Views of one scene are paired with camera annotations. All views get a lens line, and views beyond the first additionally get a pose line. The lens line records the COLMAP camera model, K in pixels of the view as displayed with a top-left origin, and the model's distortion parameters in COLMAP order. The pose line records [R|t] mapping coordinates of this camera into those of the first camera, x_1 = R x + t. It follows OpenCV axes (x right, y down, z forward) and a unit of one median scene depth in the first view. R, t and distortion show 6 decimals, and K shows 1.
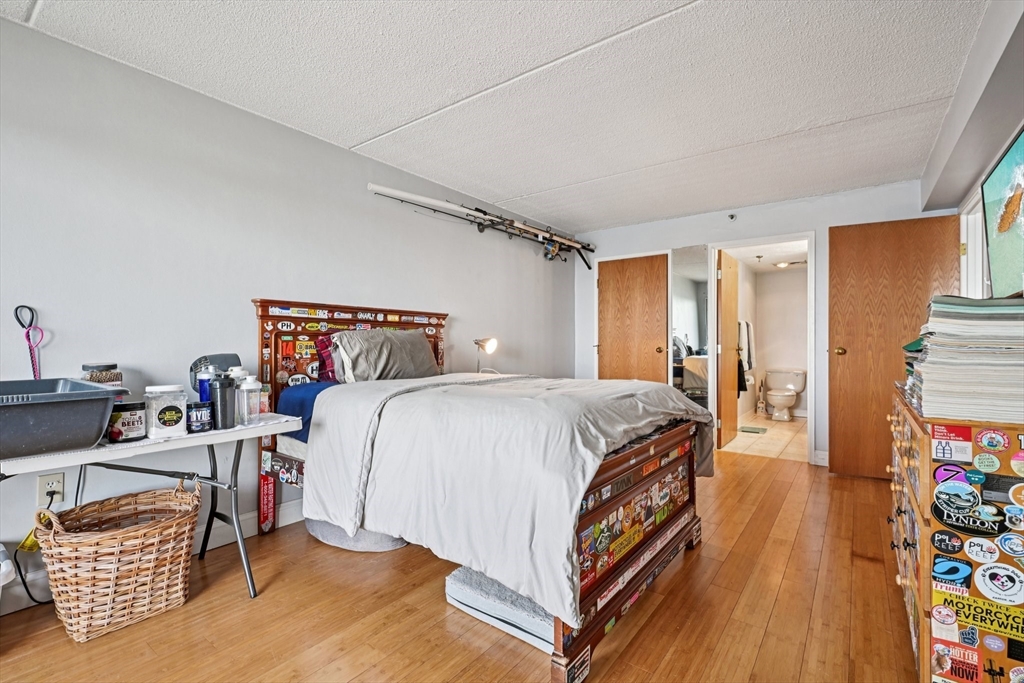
lens RADIAL K [[463.3, 0, 508.2], [0, 463.3, 345.2], [0, 0, 1]] dist [0.000462, -0.000489]
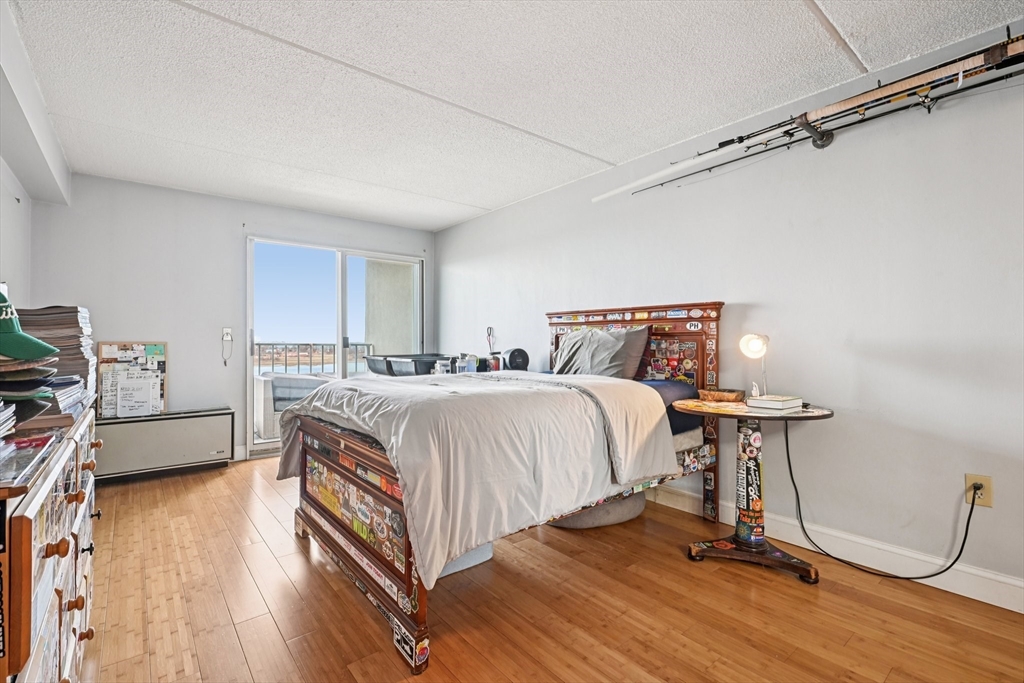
lens RADIAL K [[463.3, 0, 510.9], [0, 463.3, 340.4], [0, 0, 1]] dist [0.000462, -0.000489]
pose [[-0.225075, -0.006790, -0.974318, 0.743628], [-0.003009, 0.999976, -0.006273, -0.000869], [0.974337, 0.001519, -0.225090, 0.958452]]
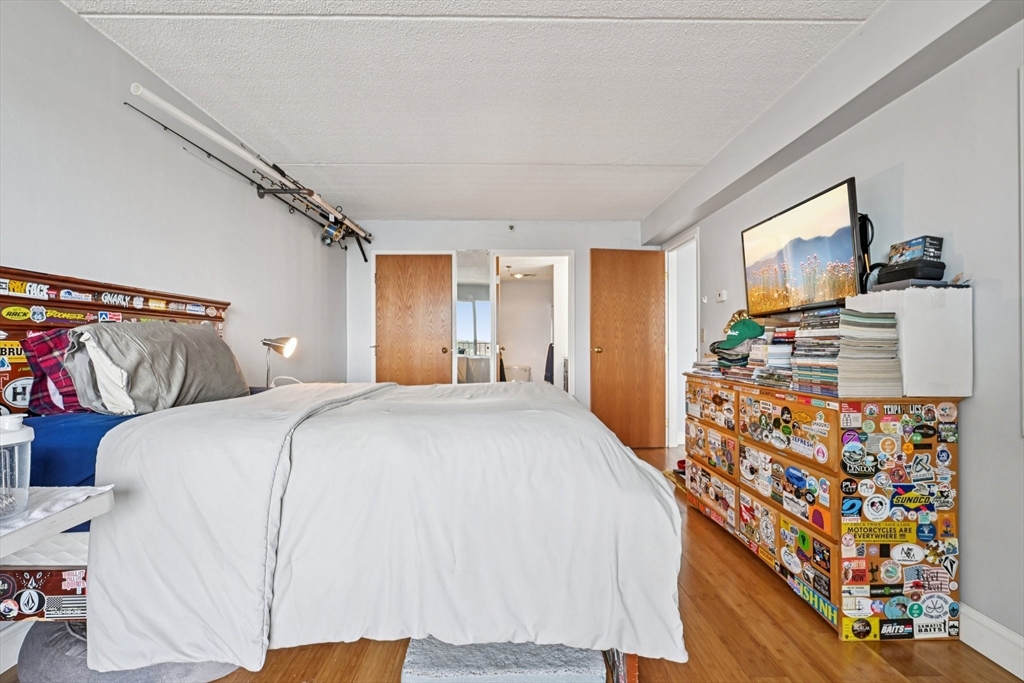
lens RADIAL K [[463.3, 0, 507.9], [0, 463.3, 343.1], [0, 0, 1]] dist [0.000462, -0.000489]
pose [[0.790176, -0.000366, 0.612880, -0.259392], [0.003452, 0.999987, -0.003853, -0.001202], [-0.612870, 0.005160, 0.790167, 0.192292]]
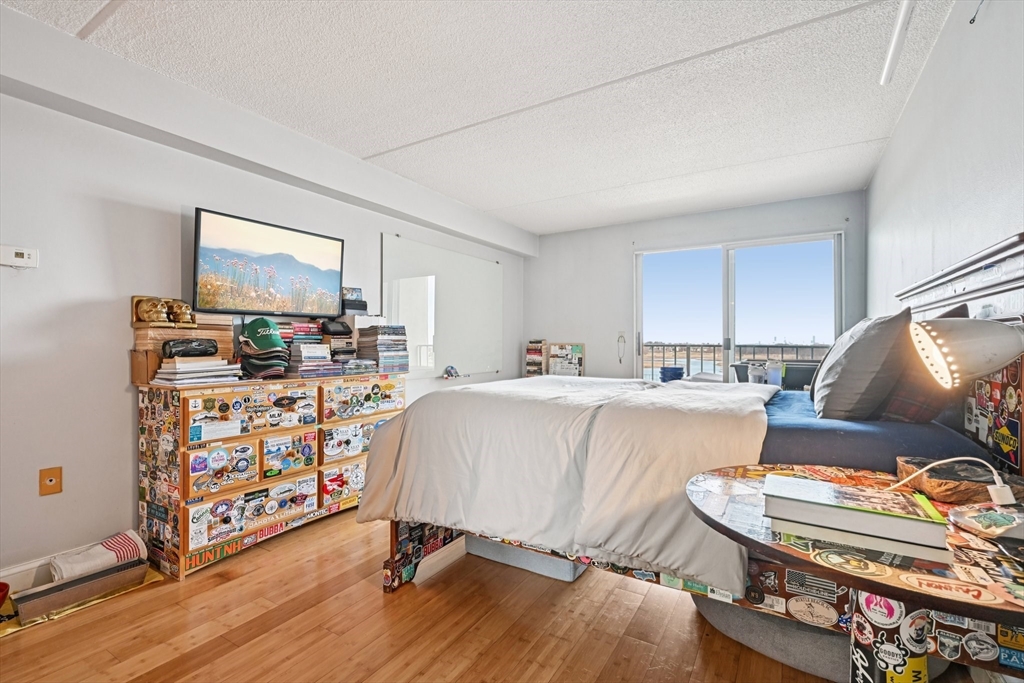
lens RADIAL K [[463.3, 0, 513.8], [0, 463.3, 341.7], [0, 0, 1]] dist [0.000462, -0.000489]
pose [[-0.993840, -0.003385, -0.110769, 0.220447], [-0.003092, 0.999991, -0.002820, -0.002691], [0.110777, -0.002460, -0.993842, 1.390395]]
